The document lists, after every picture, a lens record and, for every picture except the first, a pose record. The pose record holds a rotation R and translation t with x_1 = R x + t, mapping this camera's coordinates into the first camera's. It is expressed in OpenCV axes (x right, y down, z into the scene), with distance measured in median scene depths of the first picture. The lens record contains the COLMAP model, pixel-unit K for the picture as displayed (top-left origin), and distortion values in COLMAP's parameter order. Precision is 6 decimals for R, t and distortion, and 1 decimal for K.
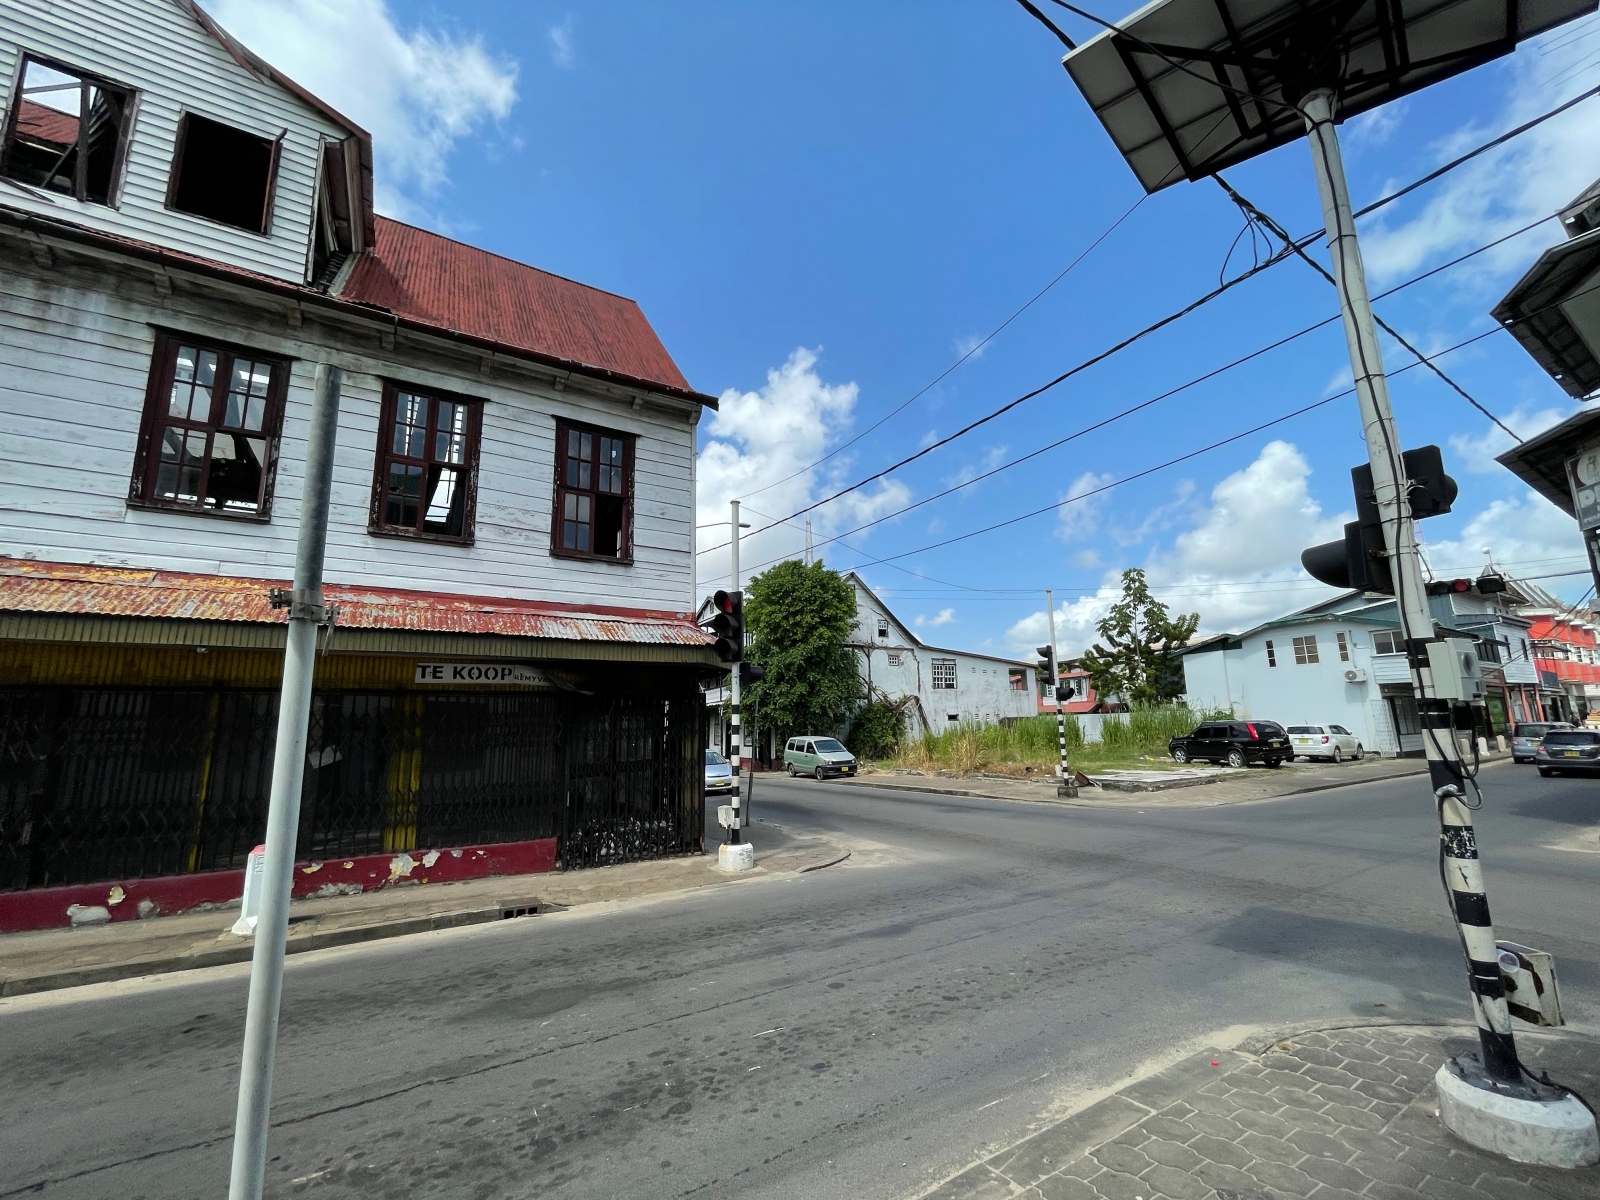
lens RADIAL K [[679.1, 0, 800.0], [0, 679.1, 600.0], [0, 0, 1]] dist [0.071837, 0.000048]
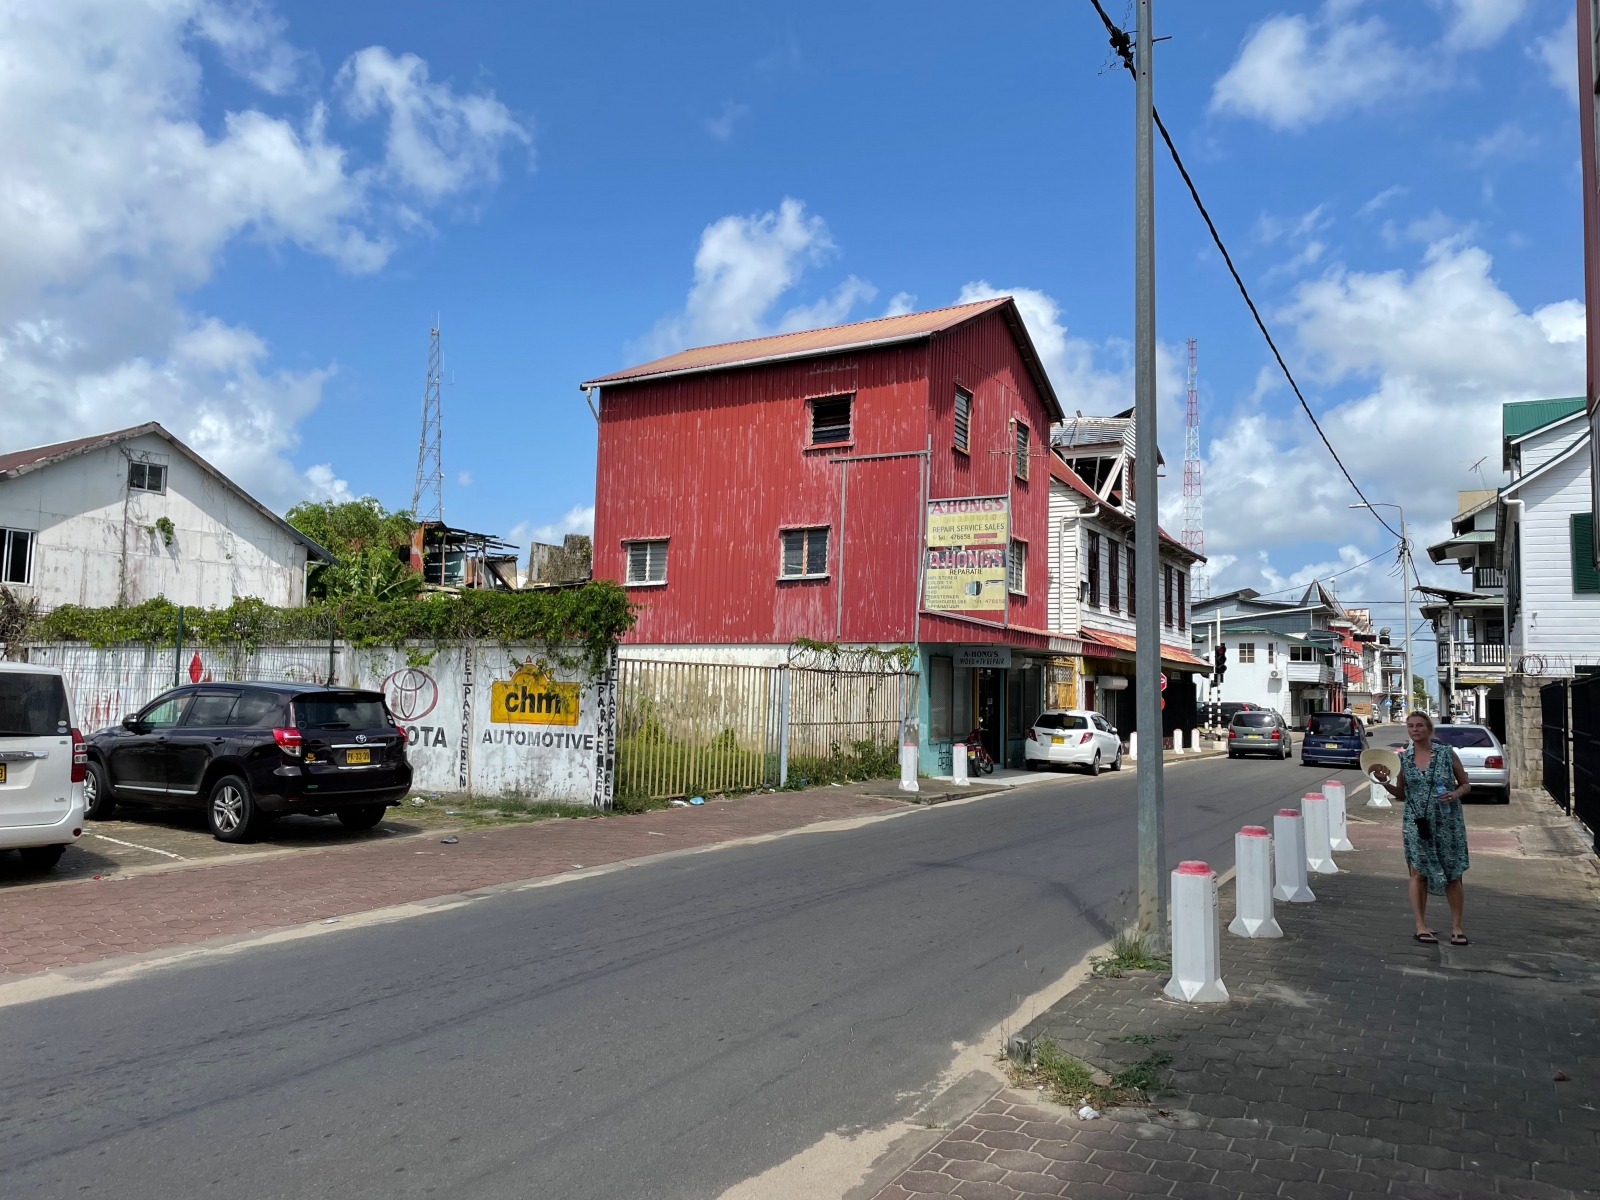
lens RADIAL K [[1268.2, 0, 800.0], [0, 1268.2, 600.0], [0, 0, 1]] dist [-0.003181, -0.001656]
pose [[0.898723, 0.075737, 0.431927, -1.137540], [-0.117227, 0.990620, 0.070216, -0.102871], [-0.422557, -0.113738, 0.899171, -0.824764]]
